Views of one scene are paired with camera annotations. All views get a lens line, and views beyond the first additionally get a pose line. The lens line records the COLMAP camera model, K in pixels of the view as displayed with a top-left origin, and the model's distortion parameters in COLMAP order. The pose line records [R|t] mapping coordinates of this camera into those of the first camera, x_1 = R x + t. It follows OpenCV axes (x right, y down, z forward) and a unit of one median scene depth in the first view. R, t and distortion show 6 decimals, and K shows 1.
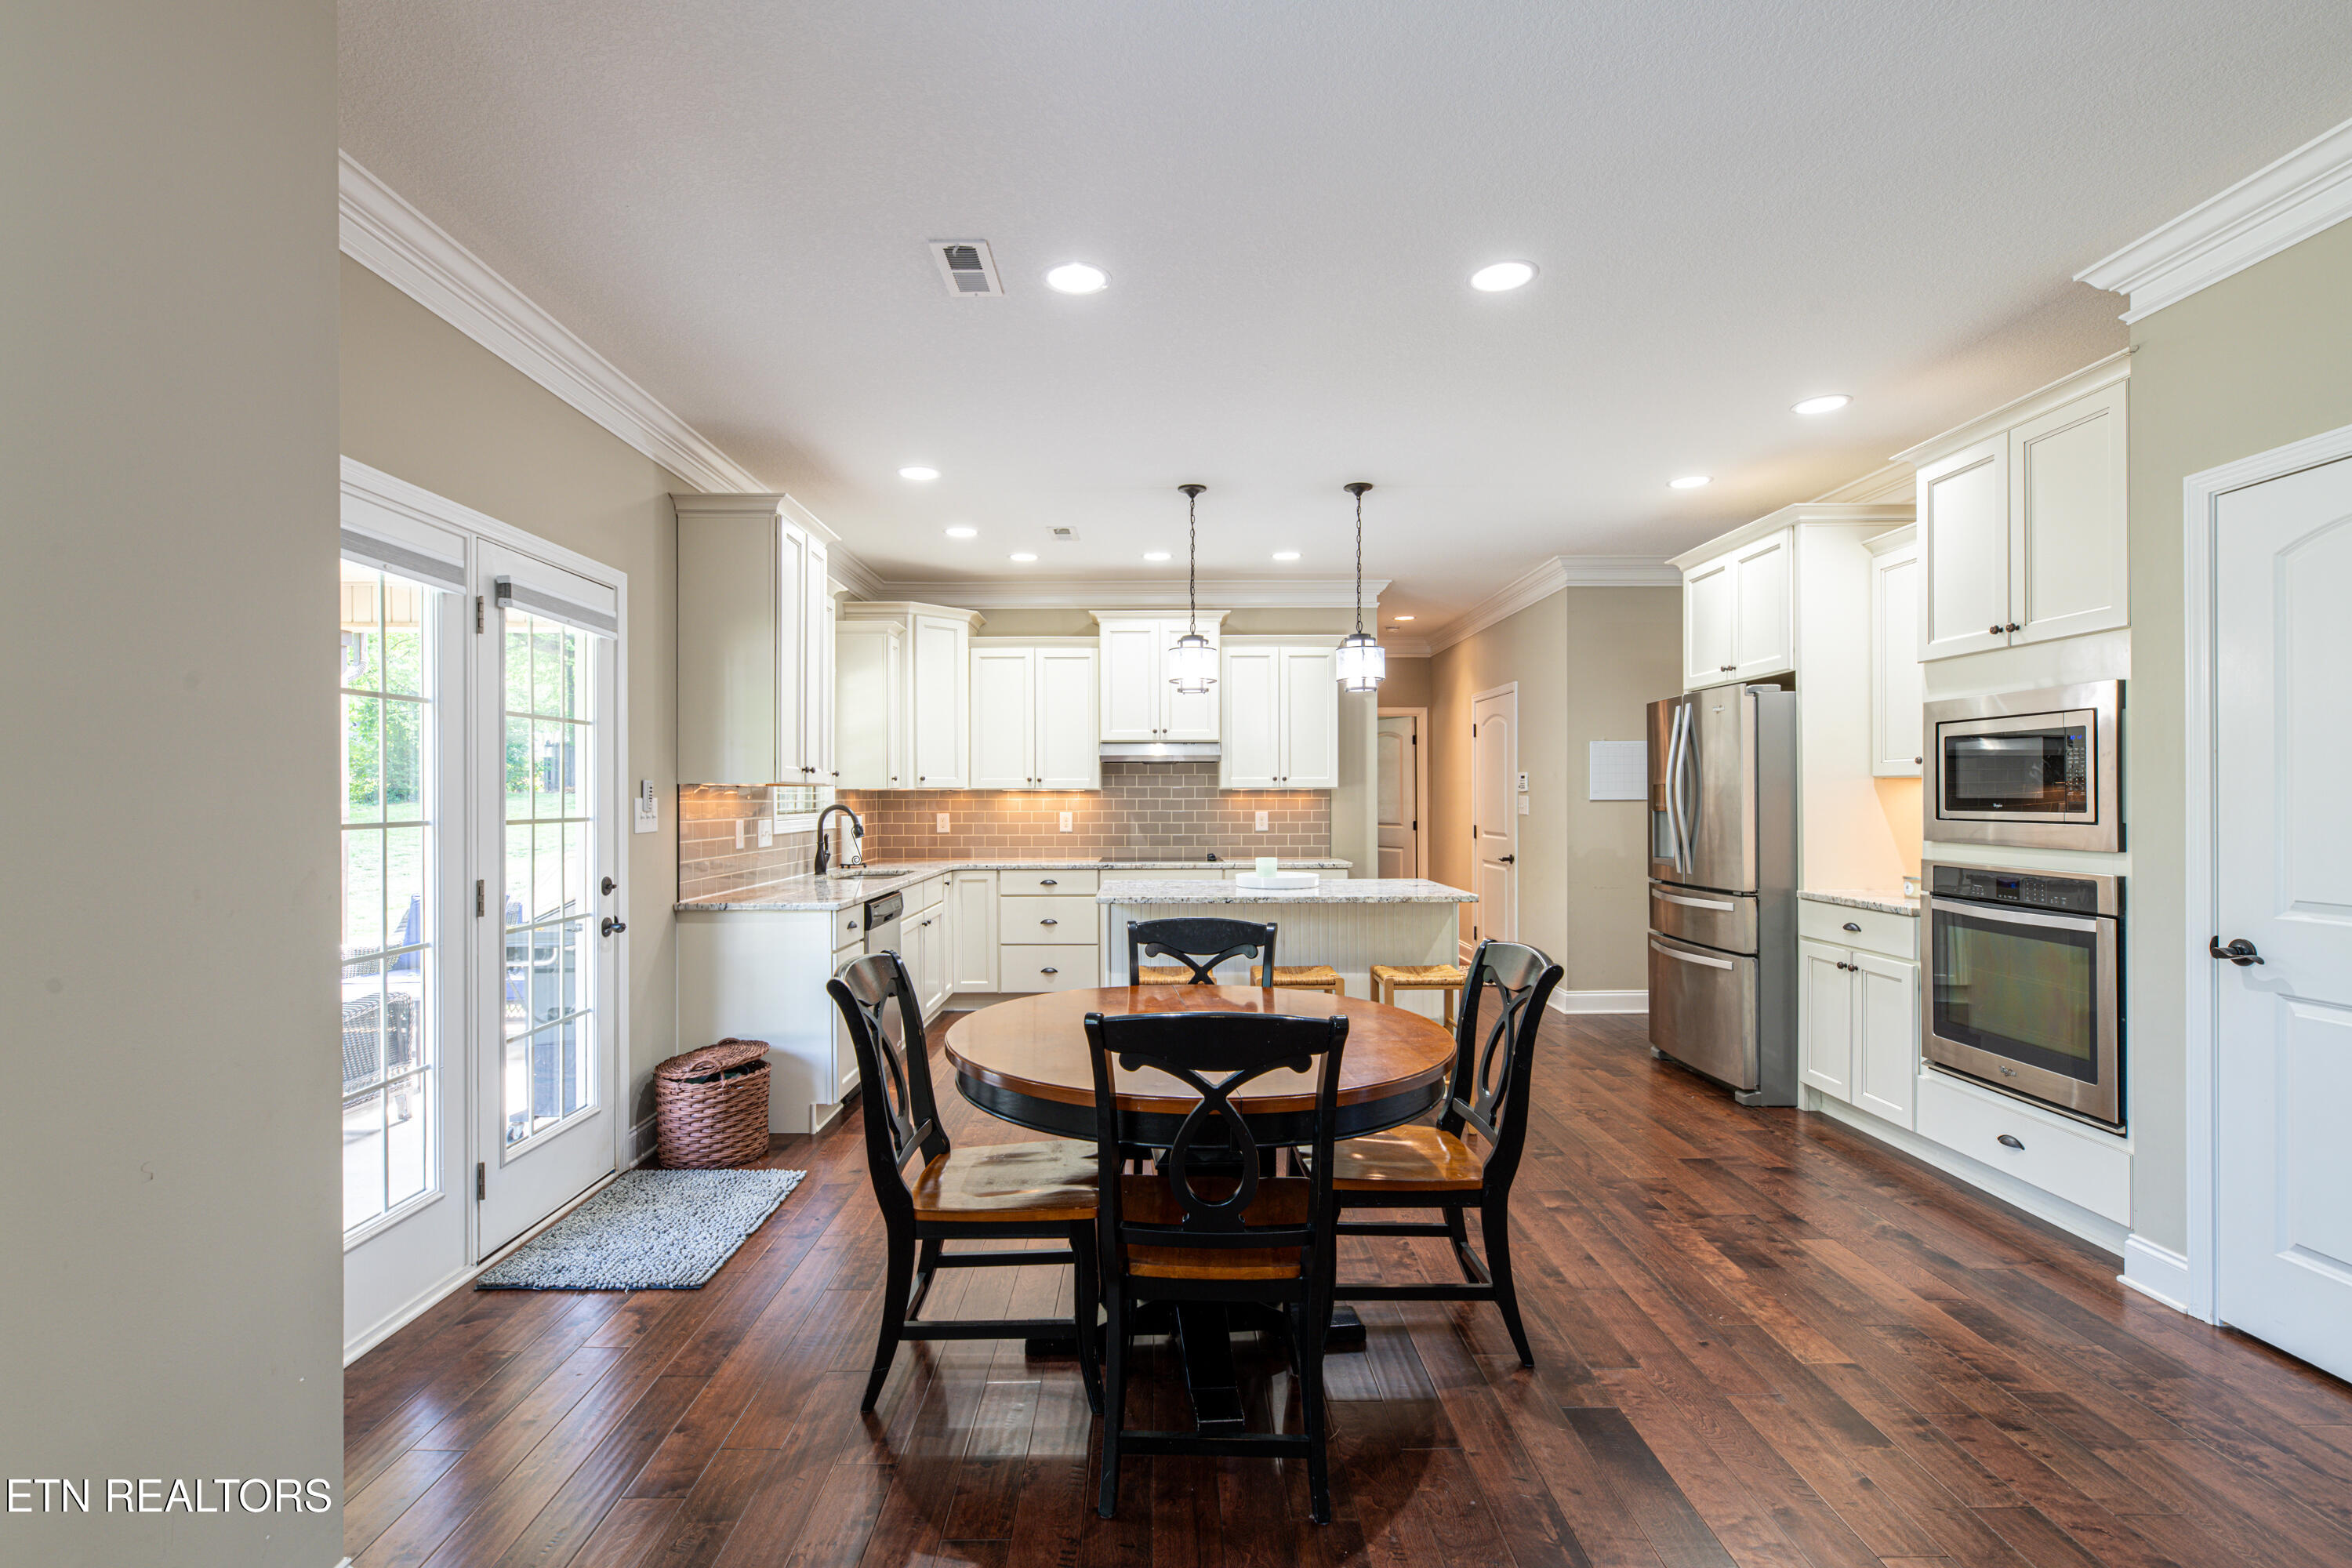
lens RADIAL K [[1043.1, 0, 1176.2], [0, 1043.1, 796.8], [0, 0, 1]] dist [-0.002966, 0.000437]
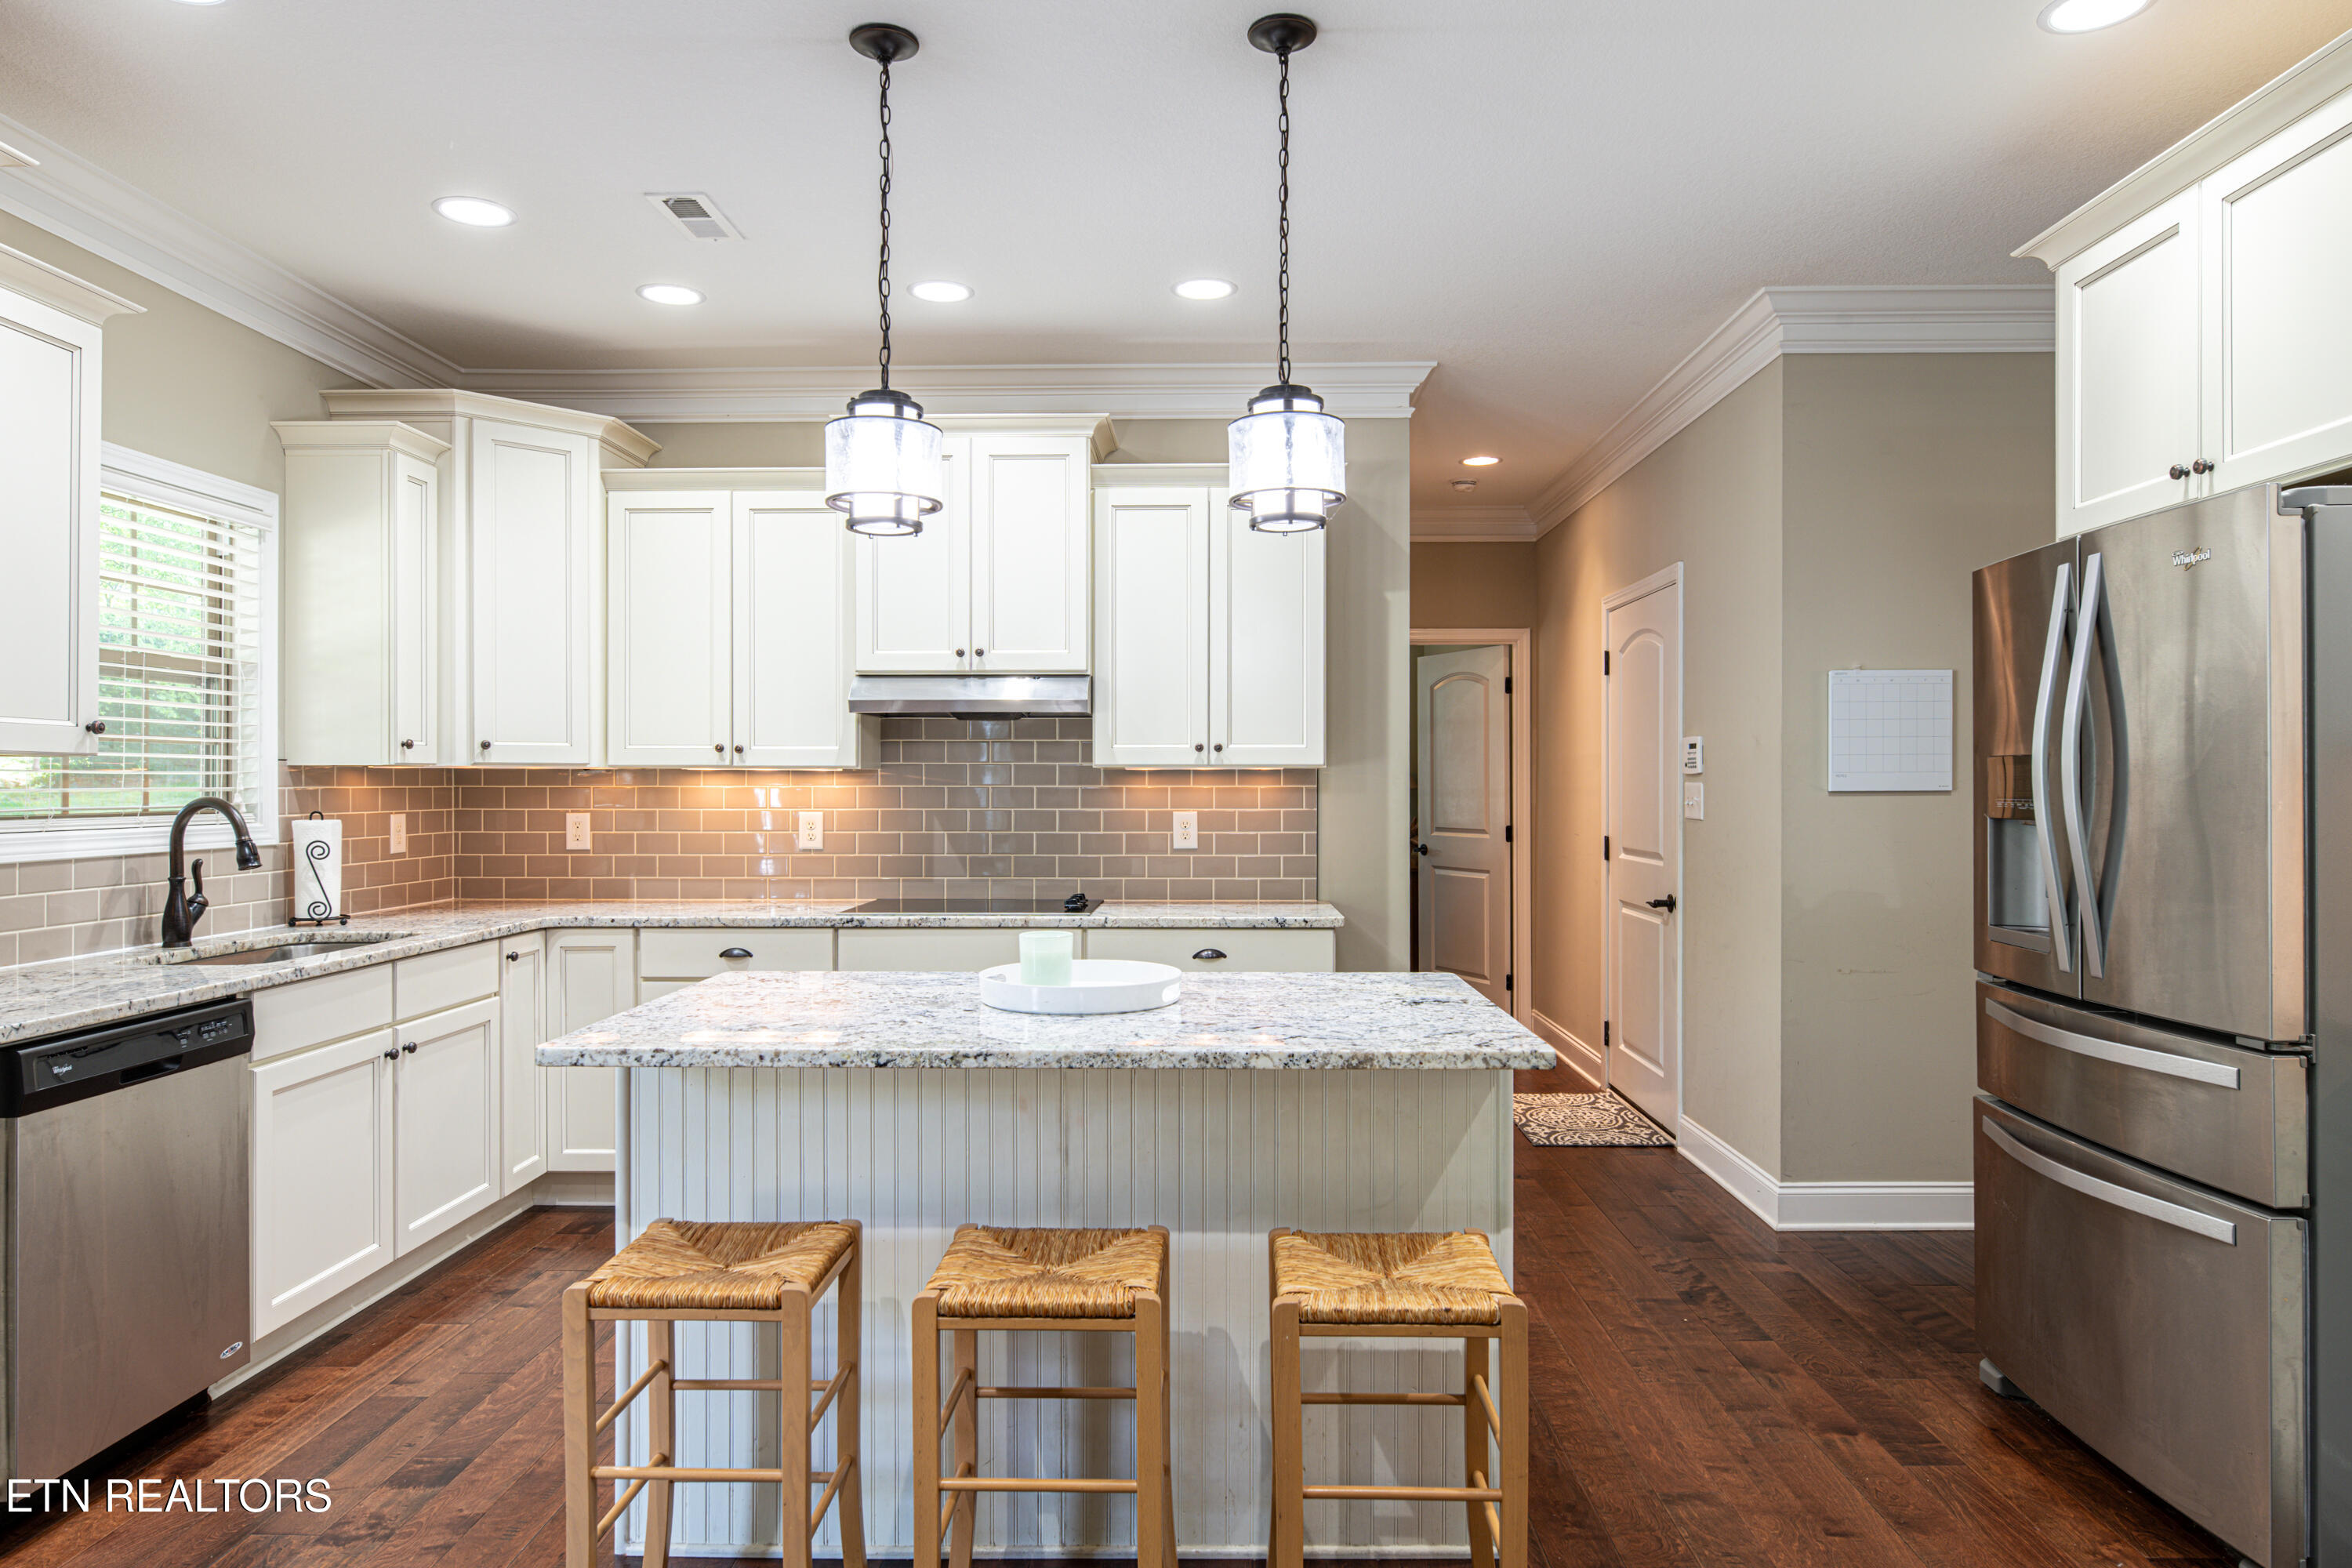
lens RADIAL K [[1493.0, 0, 1183.8], [0, 1493.0, 783.6], [0, 0, 1]] dist [-0.005852, 0.004332]
pose [[0.999899, 0.002722, -0.013982, 0.145333], [-0.002717, 0.999996, 0.000400, -0.000086], [0.013983, -0.000362, 0.999902, 0.412519]]
